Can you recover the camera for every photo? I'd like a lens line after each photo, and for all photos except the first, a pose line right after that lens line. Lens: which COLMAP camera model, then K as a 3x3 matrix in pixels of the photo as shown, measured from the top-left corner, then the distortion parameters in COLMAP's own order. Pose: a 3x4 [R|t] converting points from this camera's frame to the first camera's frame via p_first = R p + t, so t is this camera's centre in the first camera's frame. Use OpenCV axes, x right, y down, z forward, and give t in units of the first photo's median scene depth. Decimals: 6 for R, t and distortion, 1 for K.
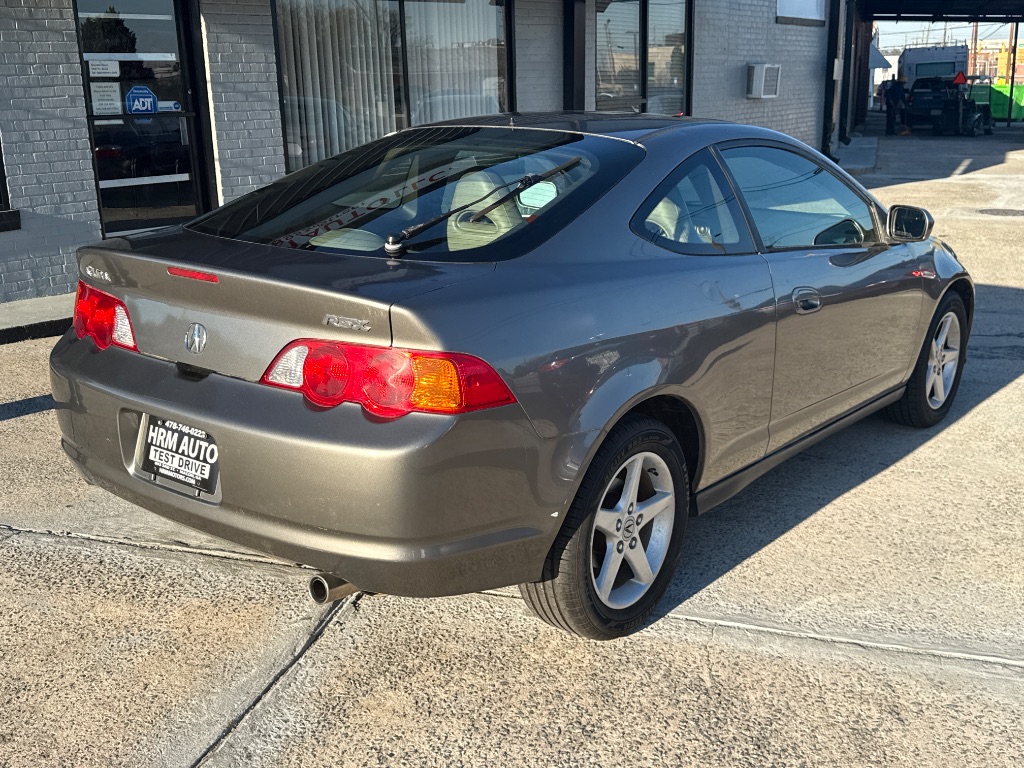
lens RADIAL K [[1100.2, 0, 509.7], [0, 1100.2, 376.9], [0, 0, 1]] dist [0.081367, 0.000000]
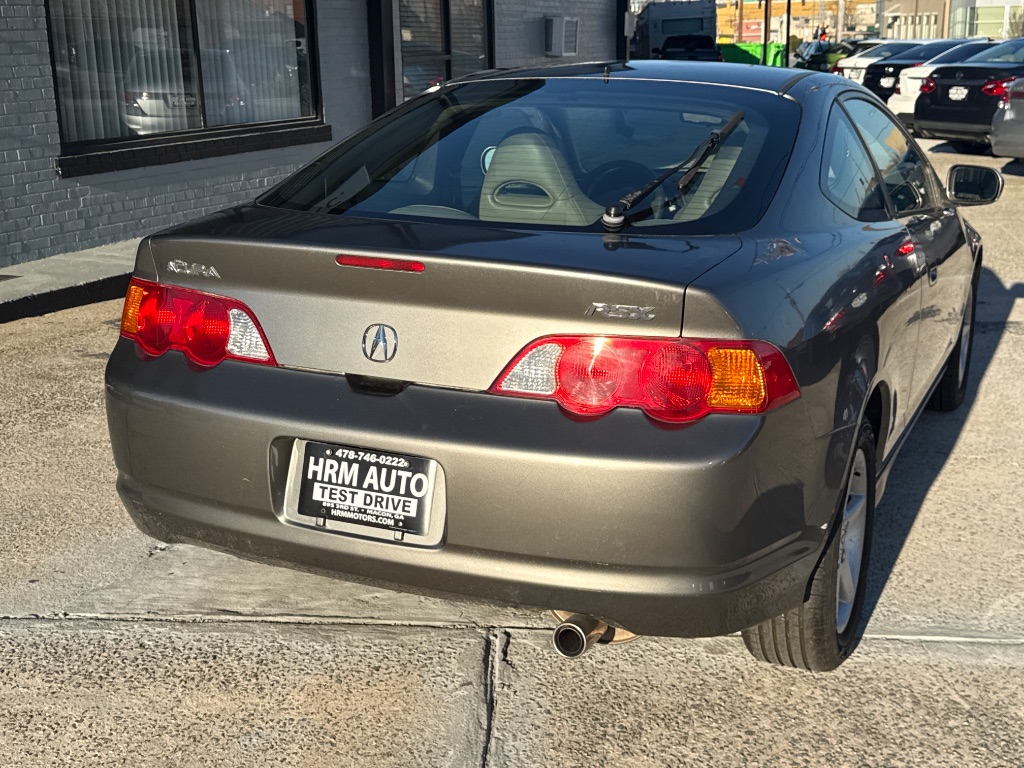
lens RADIAL K [[1307.9, 0, 511.8], [0, 1307.9, 383.7], [0, 0, 1]] dist [0.088851, 0.000000]
pose [[0.970186, -0.058817, 0.235116, -0.400357], [0.059702, 0.998211, 0.003359, -0.002746], [-0.234893, 0.010778, 0.971961, 0.061140]]
